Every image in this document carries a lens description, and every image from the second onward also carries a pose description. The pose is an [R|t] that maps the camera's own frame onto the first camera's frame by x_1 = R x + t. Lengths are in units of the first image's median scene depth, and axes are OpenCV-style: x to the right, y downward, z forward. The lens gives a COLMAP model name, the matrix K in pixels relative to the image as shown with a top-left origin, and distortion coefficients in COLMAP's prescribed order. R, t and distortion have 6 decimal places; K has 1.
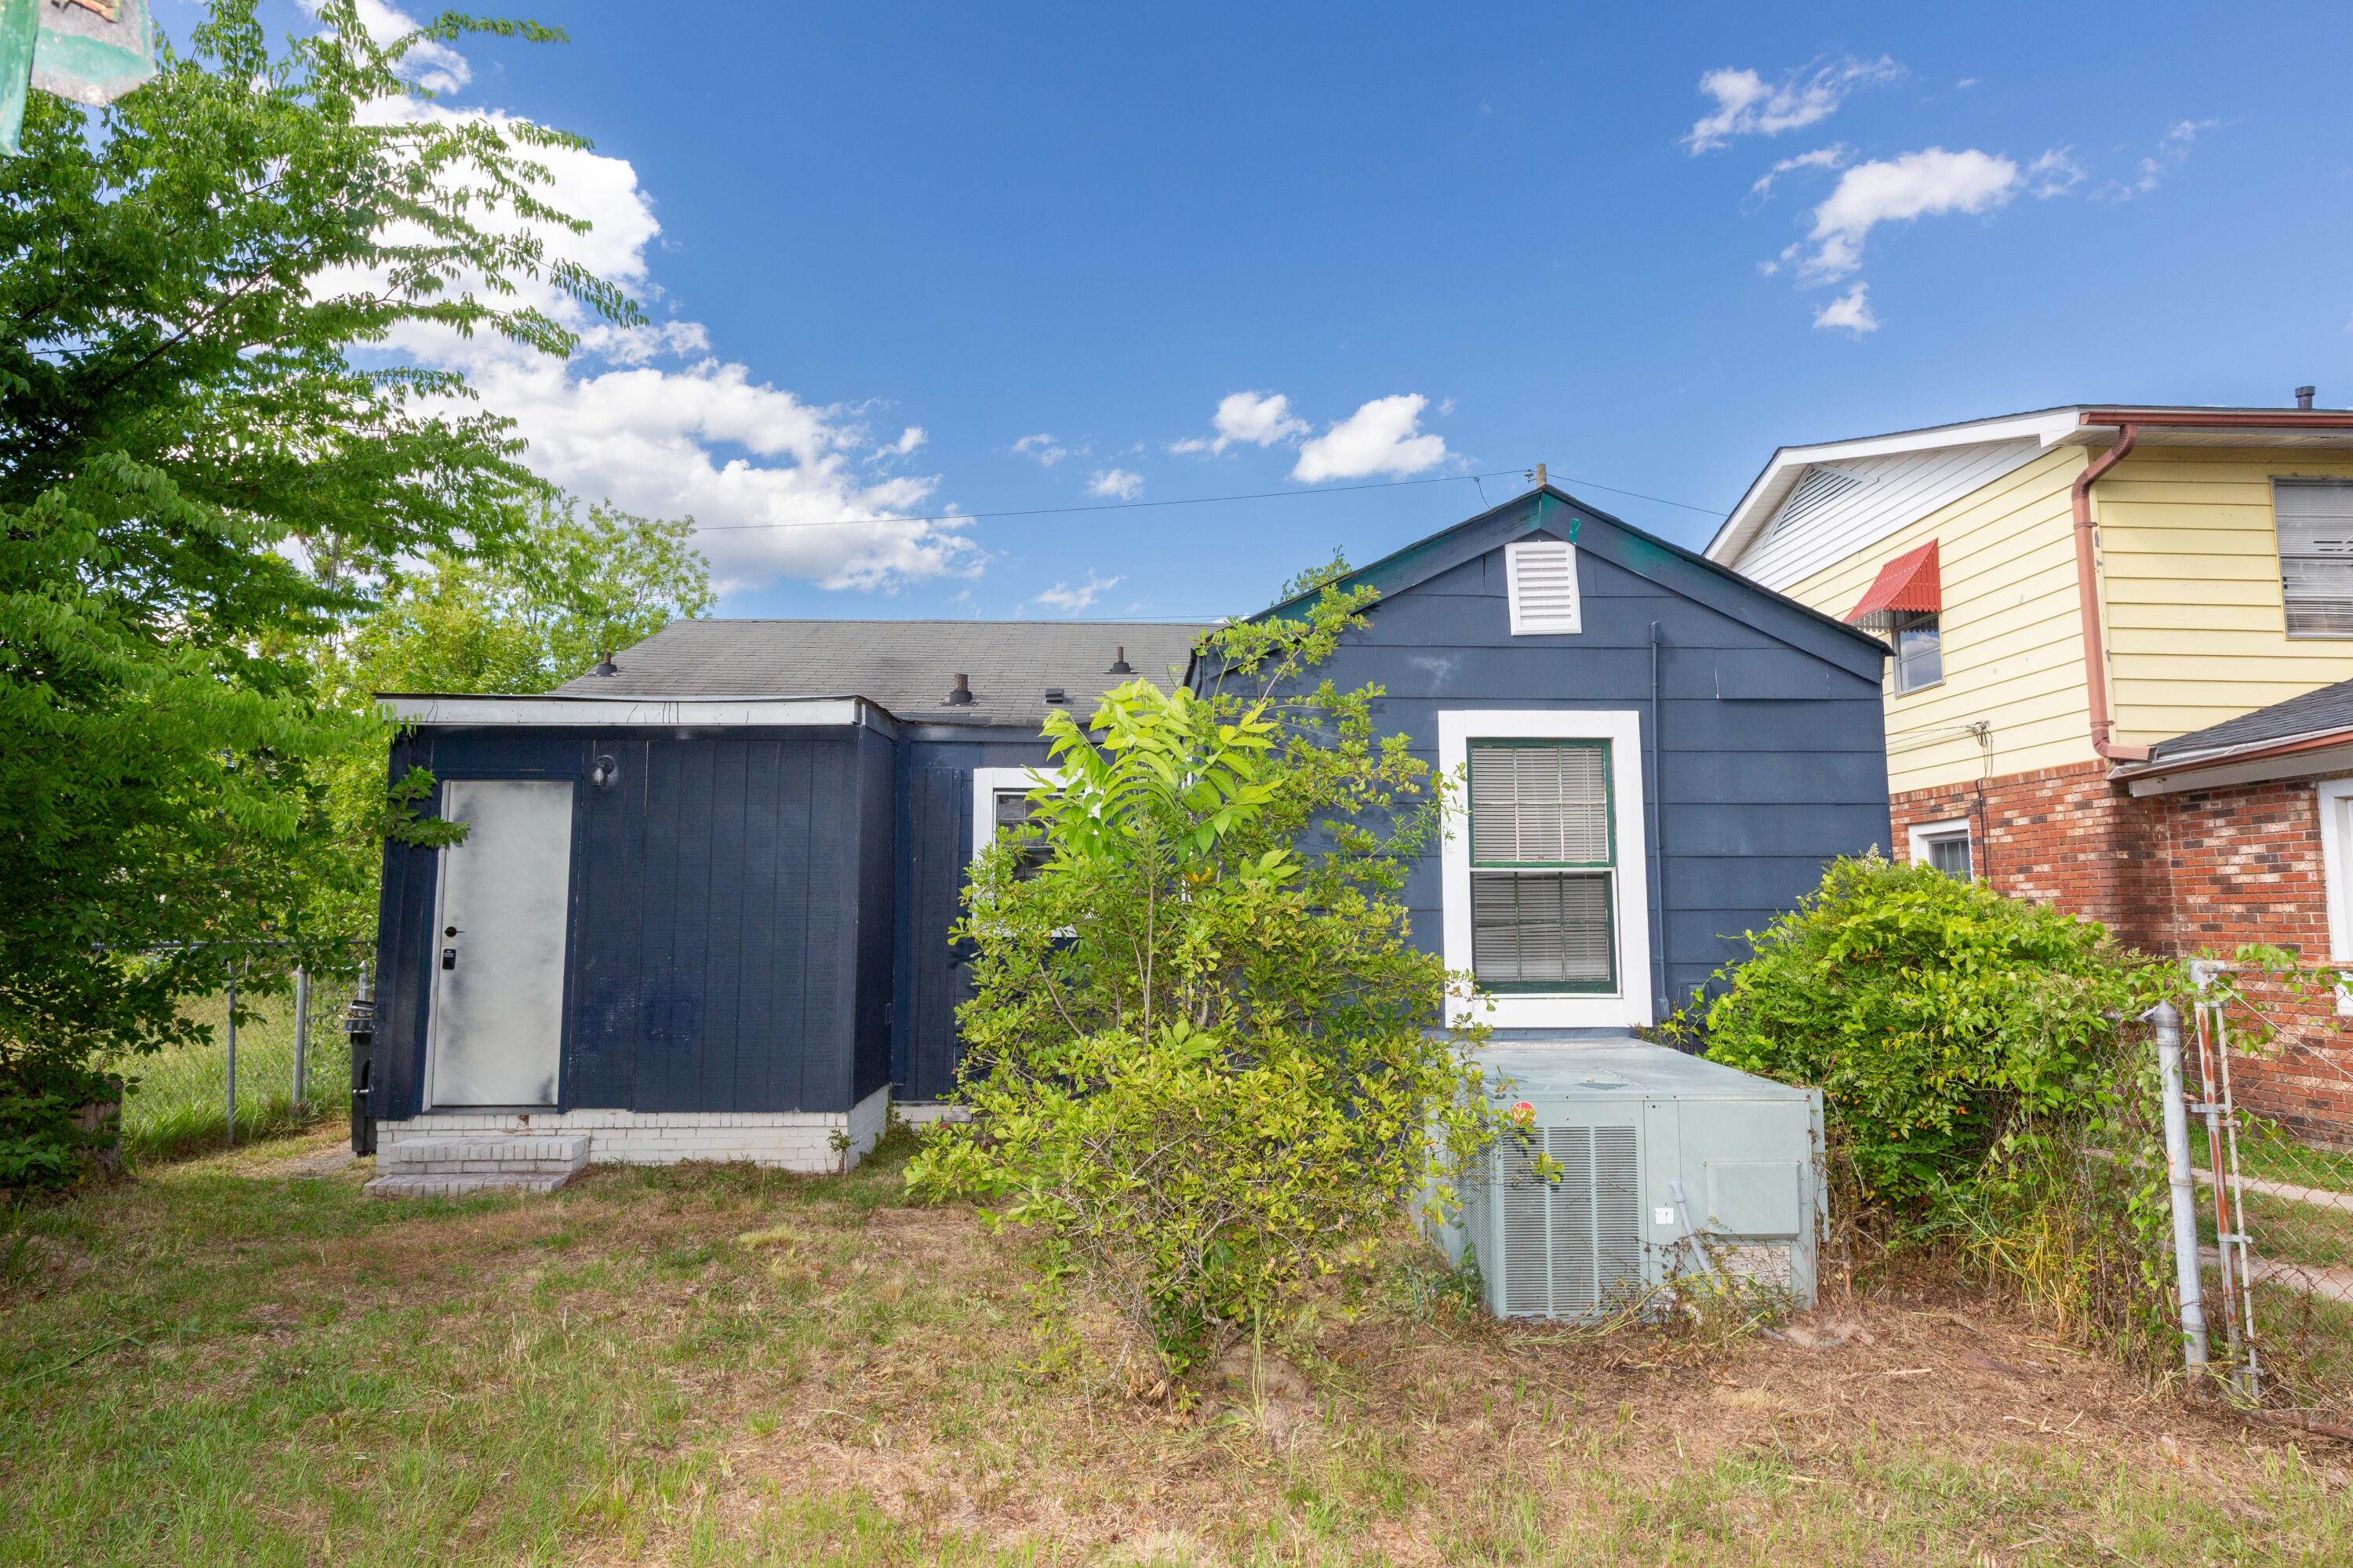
lens RADIAL K [[1267.2, 0, 1176.5], [0, 1267.2, 784.0], [0, 0, 1]] dist [0.024524, -0.000405]
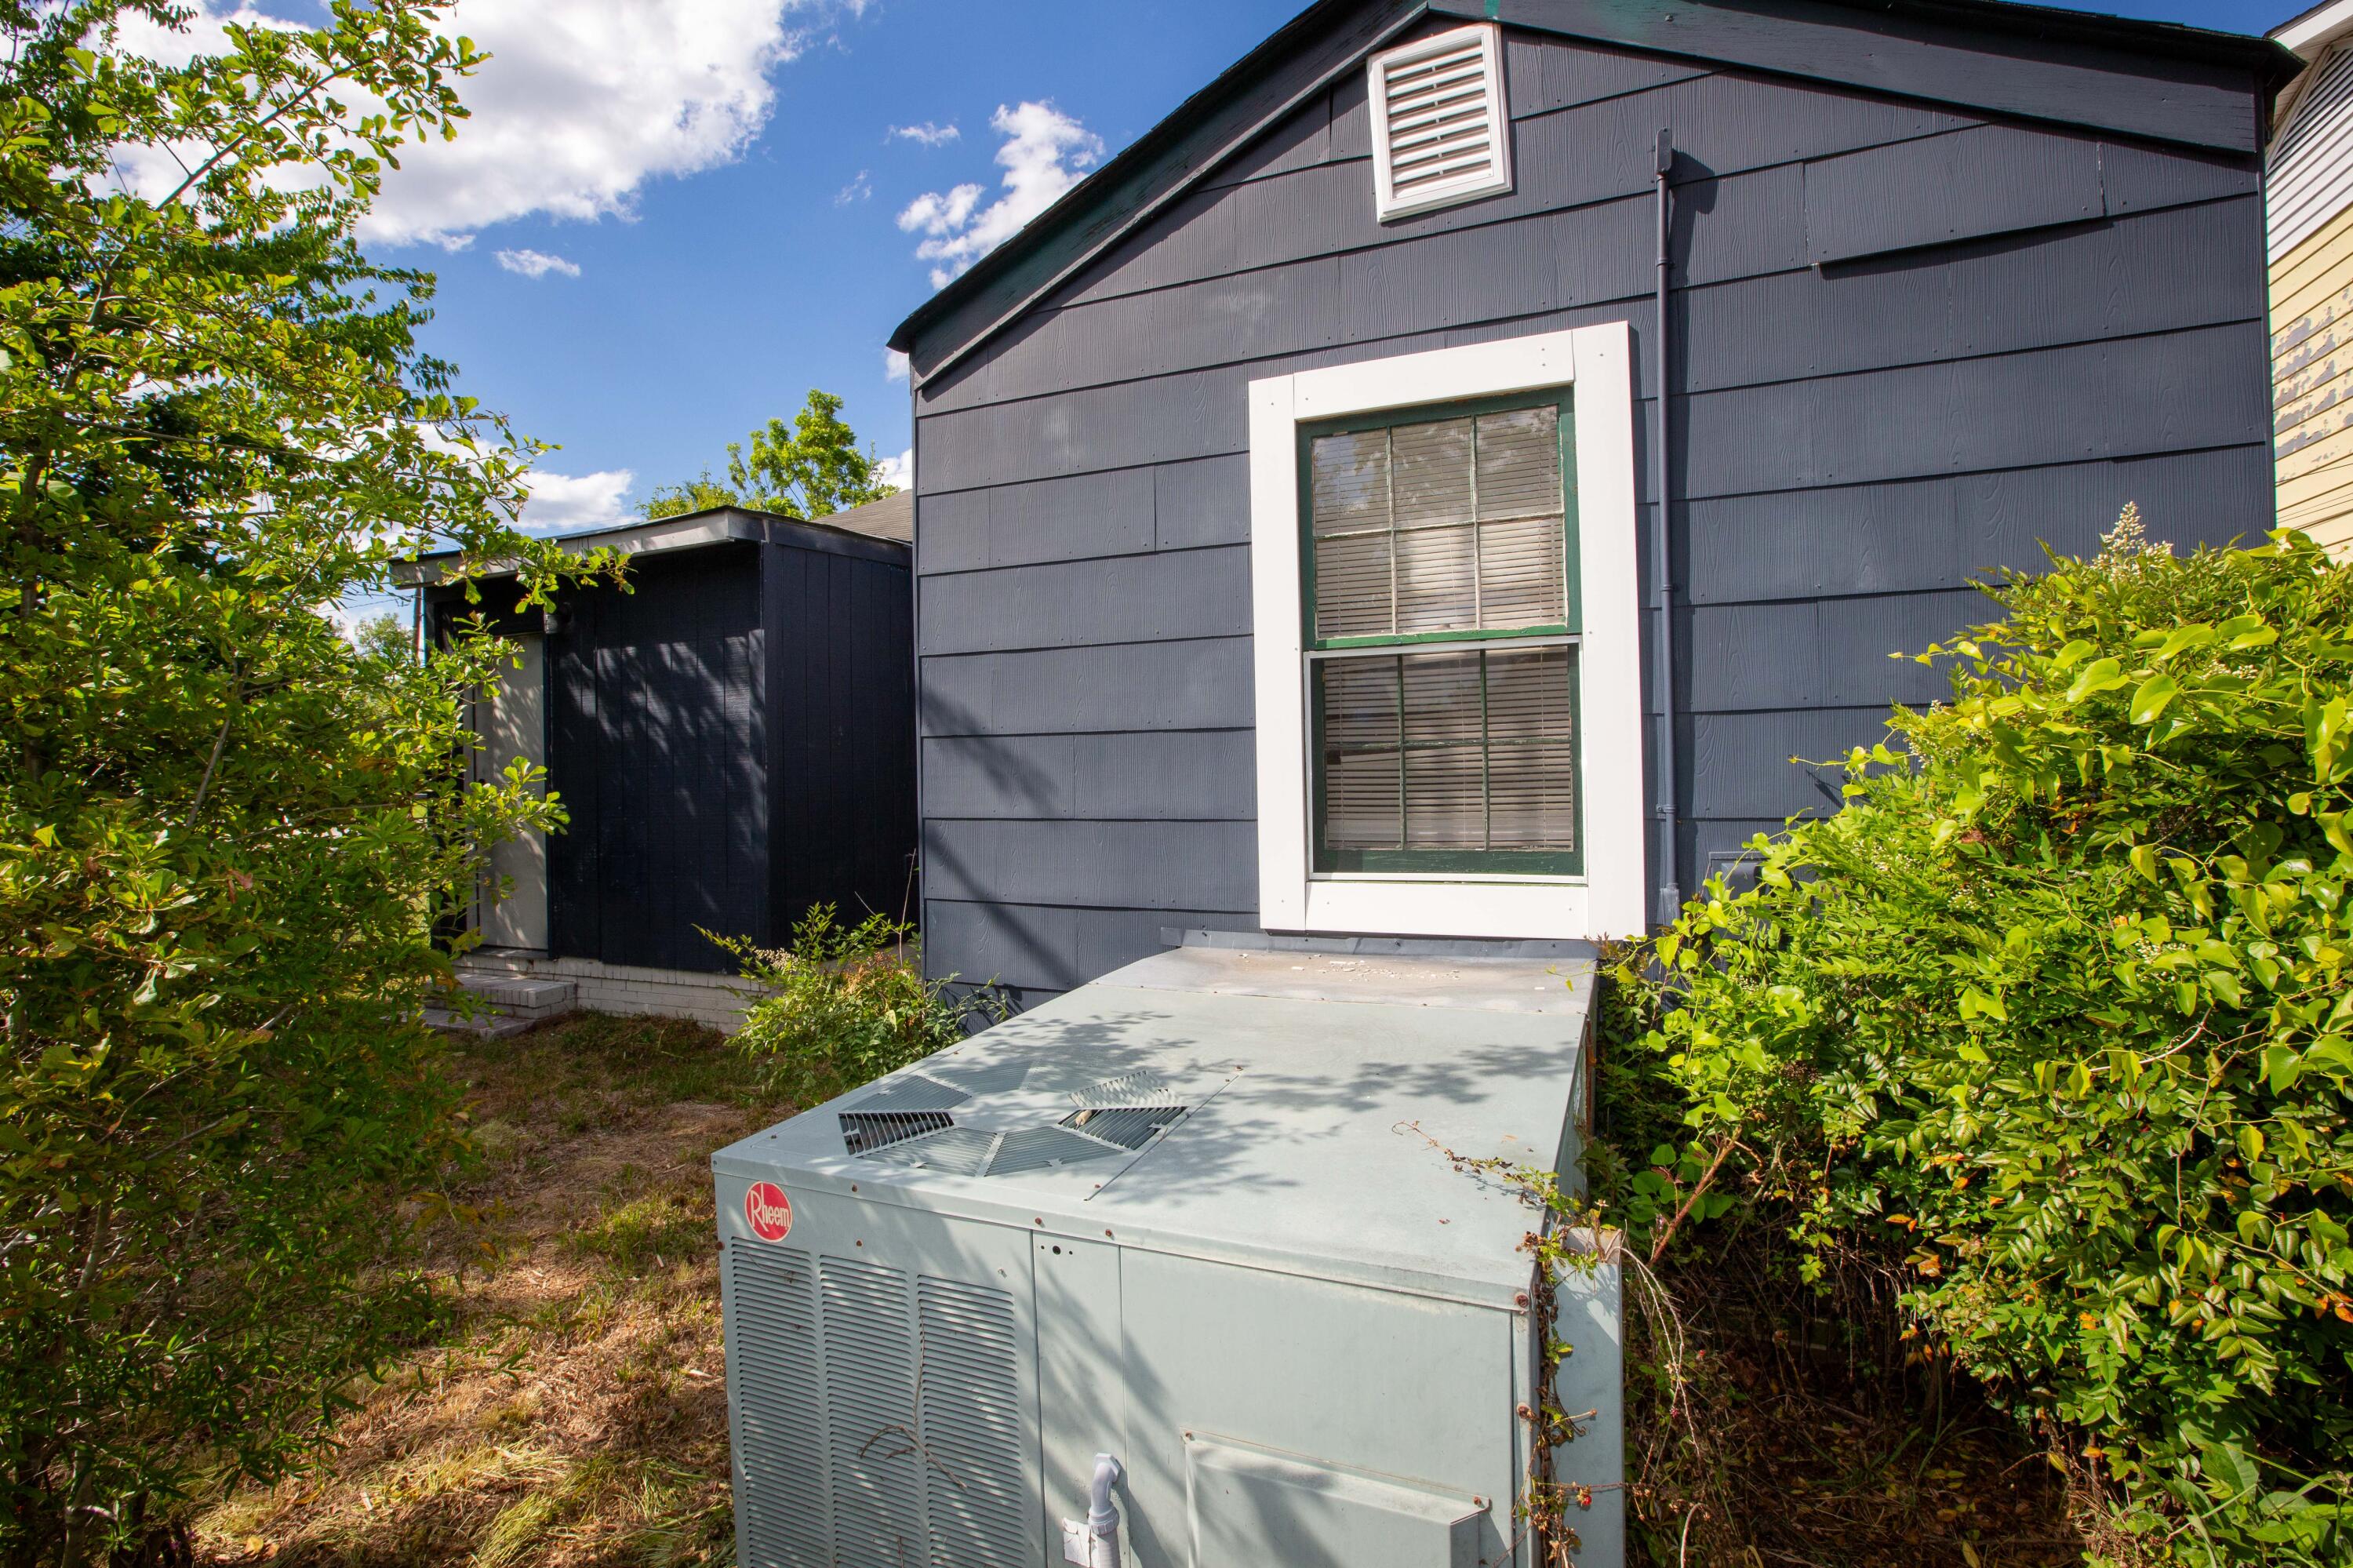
lens RADIAL K [[1062.7, 0, 1178.8], [0, 1062.7, 757.2], [0, 0, 1]] dist [-0.000744, -0.001160]
pose [[0.920533, -0.020431, -0.390130, 0.359941], [0.059639, 0.994276, 0.088651, 0.065944], [0.386085, -0.104873, 0.916482, 0.528157]]
